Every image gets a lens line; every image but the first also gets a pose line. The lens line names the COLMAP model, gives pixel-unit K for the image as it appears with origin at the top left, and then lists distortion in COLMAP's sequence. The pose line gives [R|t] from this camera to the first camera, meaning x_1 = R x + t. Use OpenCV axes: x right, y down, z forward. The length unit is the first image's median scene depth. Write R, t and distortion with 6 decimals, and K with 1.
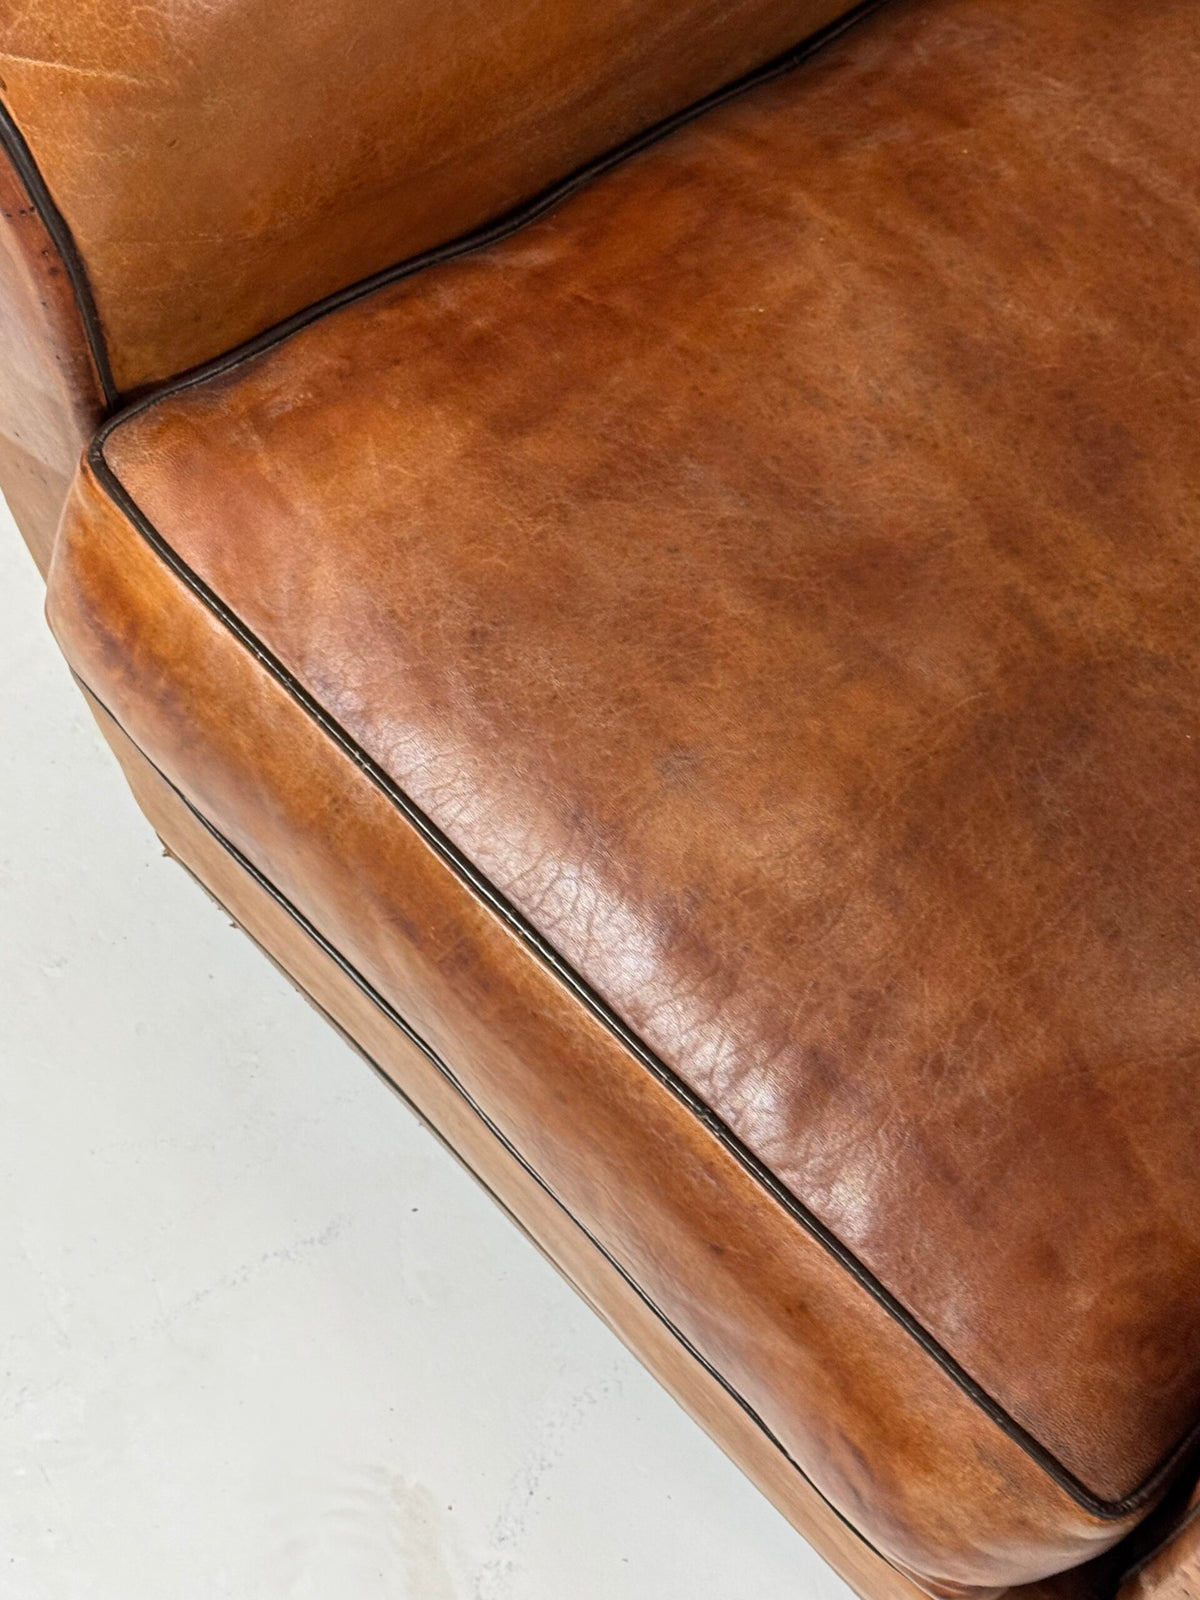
lens RADIAL K [[2871.3, 0, 600.0], [0, 2871.3, 800.0], [0, 0, 1]] dist [0.130464, -0.077493]
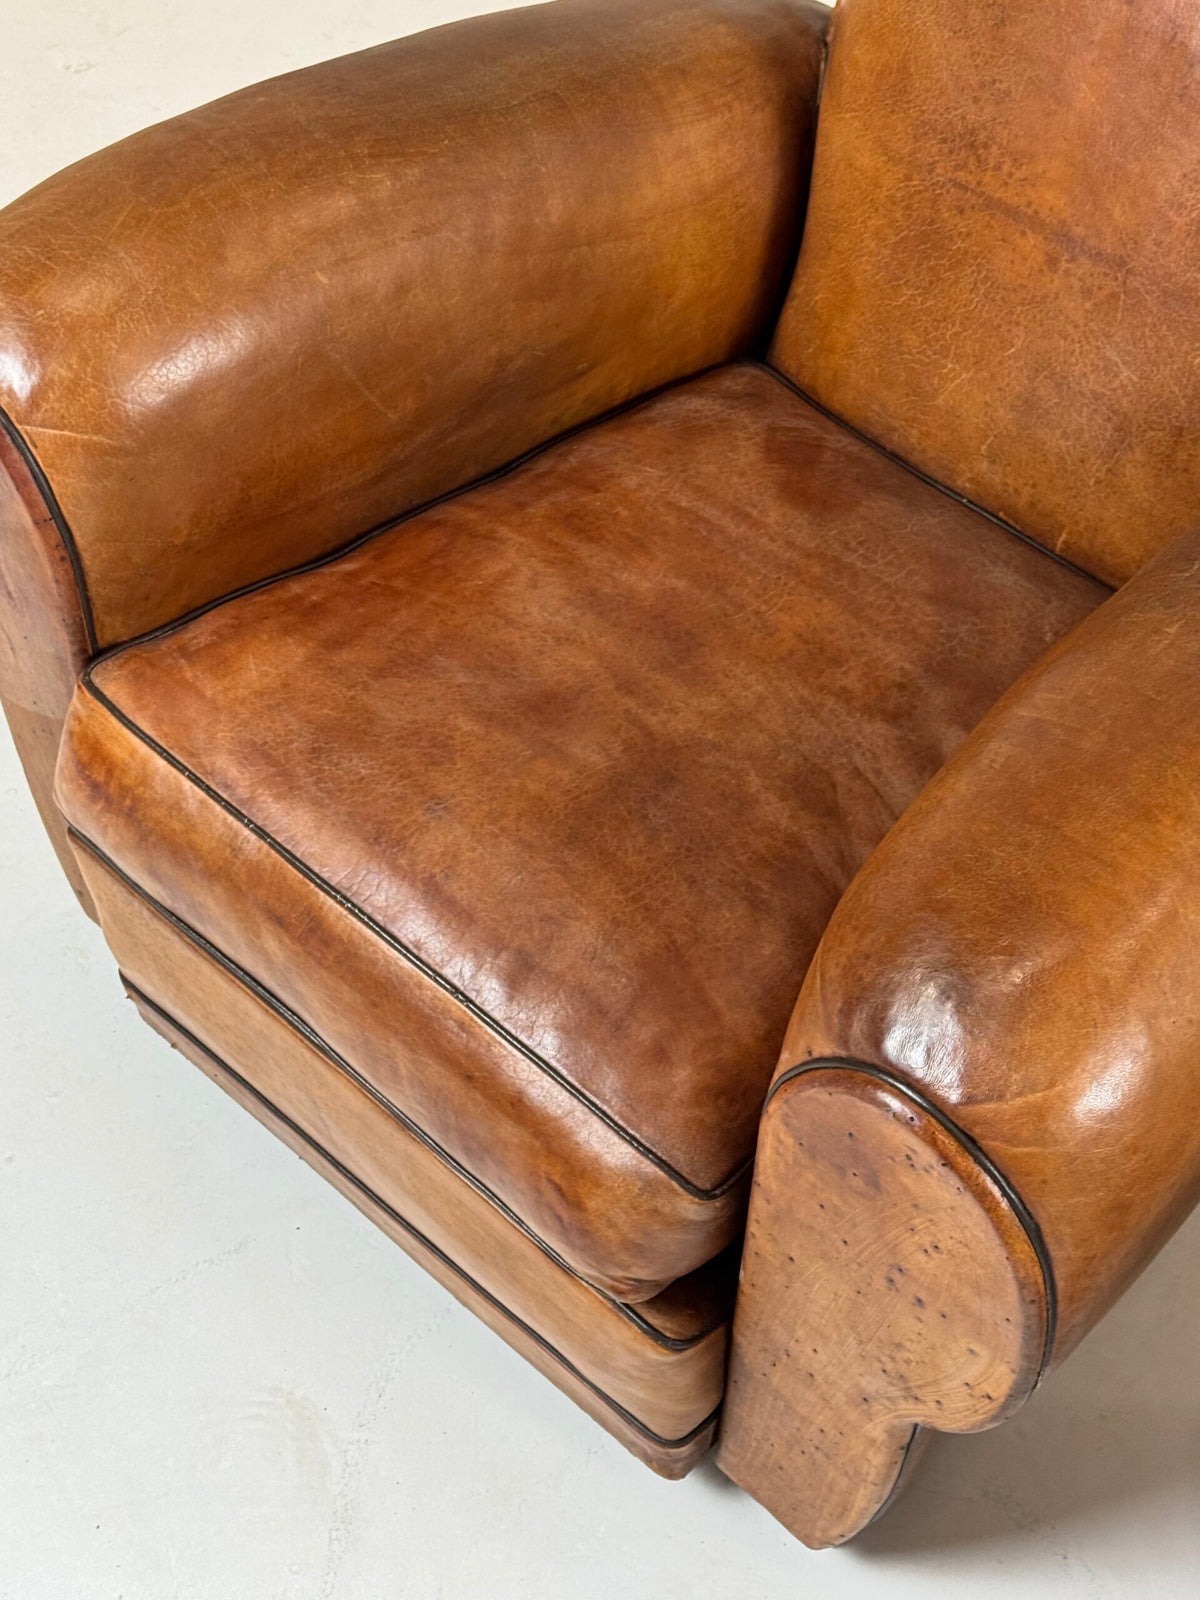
lens RADIAL K [[2442.2, 0, 600.0], [0, 2442.2, 800.0], [0, 0, 1]] dist [0.121345, 0.091441]
pose [[0.997443, -0.048047, 0.052896, 0.045815], [0.060124, 0.964318, -0.257828, 0.347166], [-0.038620, 0.260349, 0.964742, -0.383409]]
